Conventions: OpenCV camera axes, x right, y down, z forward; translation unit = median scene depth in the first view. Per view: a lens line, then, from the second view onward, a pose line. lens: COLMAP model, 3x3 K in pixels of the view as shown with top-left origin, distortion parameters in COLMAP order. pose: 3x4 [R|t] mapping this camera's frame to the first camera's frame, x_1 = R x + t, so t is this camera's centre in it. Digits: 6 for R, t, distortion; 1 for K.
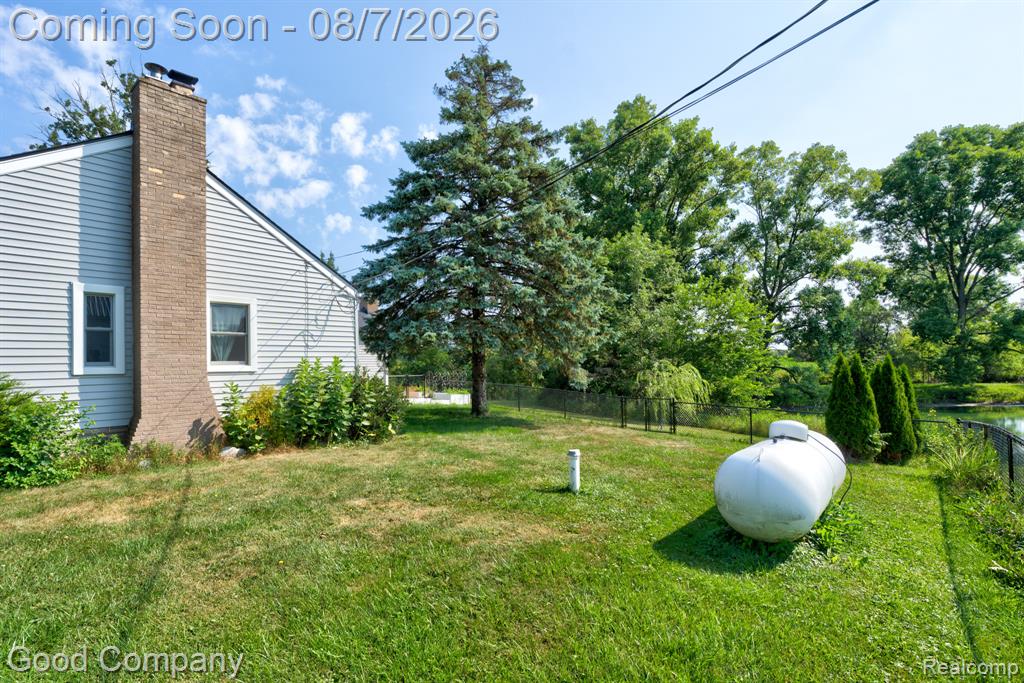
lens RADIAL K [[483.8, 0, 518.9], [0, 483.8, 361.8], [0, 0, 1]] dist [-0.011055, 0.001311]
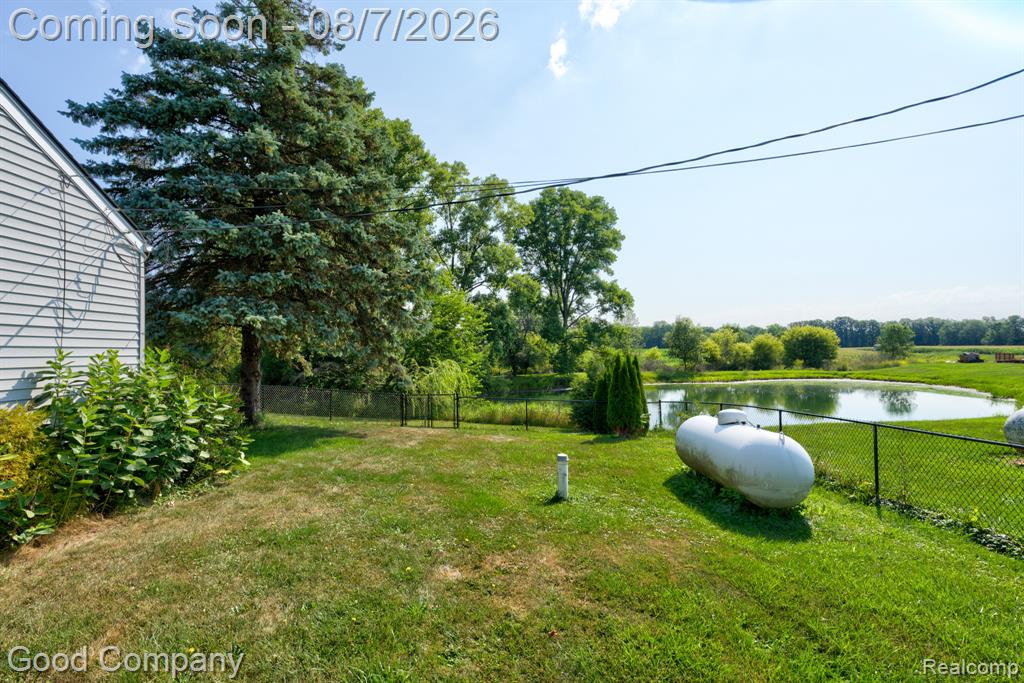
lens RADIAL K [[478.9, 0, 513.6], [0, 478.9, 344.2], [0, 0, 1]] dist [0.001400, 0.002120]
pose [[0.751453, 0.025829, 0.659281, -0.295645], [-0.012499, 0.999611, -0.024916, -0.004938], [-0.659668, 0.010483, 0.751484, 0.181179]]
